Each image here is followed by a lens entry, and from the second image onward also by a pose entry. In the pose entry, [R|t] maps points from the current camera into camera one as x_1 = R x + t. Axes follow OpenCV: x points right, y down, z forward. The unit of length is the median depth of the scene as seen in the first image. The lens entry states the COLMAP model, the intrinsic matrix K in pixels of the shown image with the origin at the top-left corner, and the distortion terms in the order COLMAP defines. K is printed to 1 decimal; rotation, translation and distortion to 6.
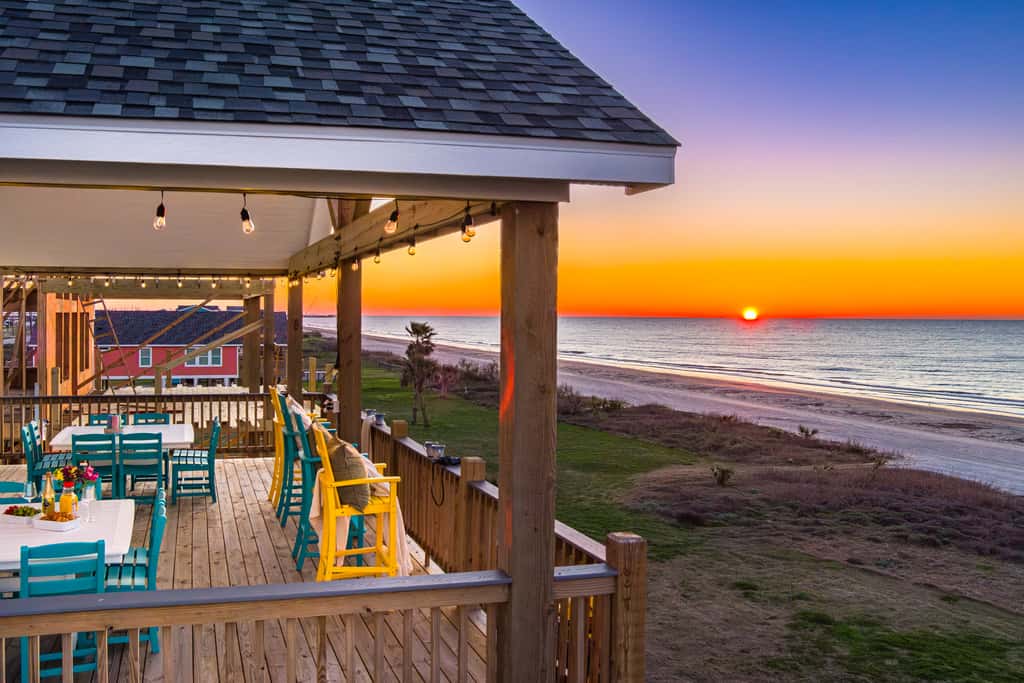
lens RADIAL K [[757.4, 0, 512.0], [0, 757.4, 341.5], [0, 0, 1]] dist [-0.034474, -0.002475]
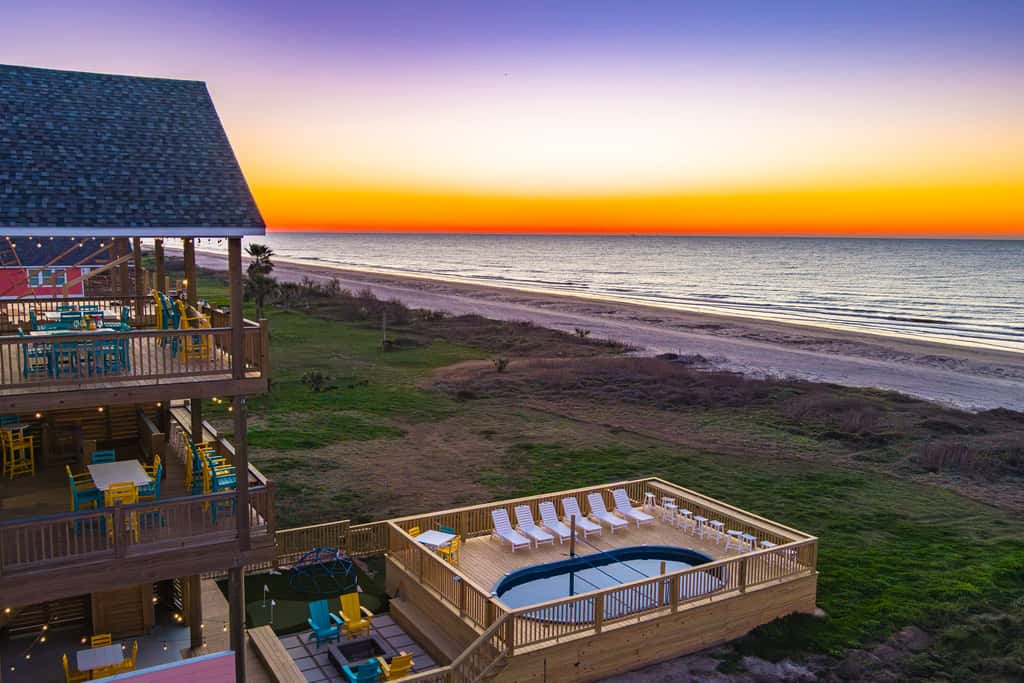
lens RADIAL K [[757.4, 0, 512.0], [0, 757.4, 341.5], [0, 0, 1]] dist [-0.034474, -0.002475]
pose [[0.982434, -0.025024, 0.184924, 0.045442], [0.004573, 0.993899, 0.110202, -0.004179], [-0.186554, -0.107420, 0.976554, -0.206079]]
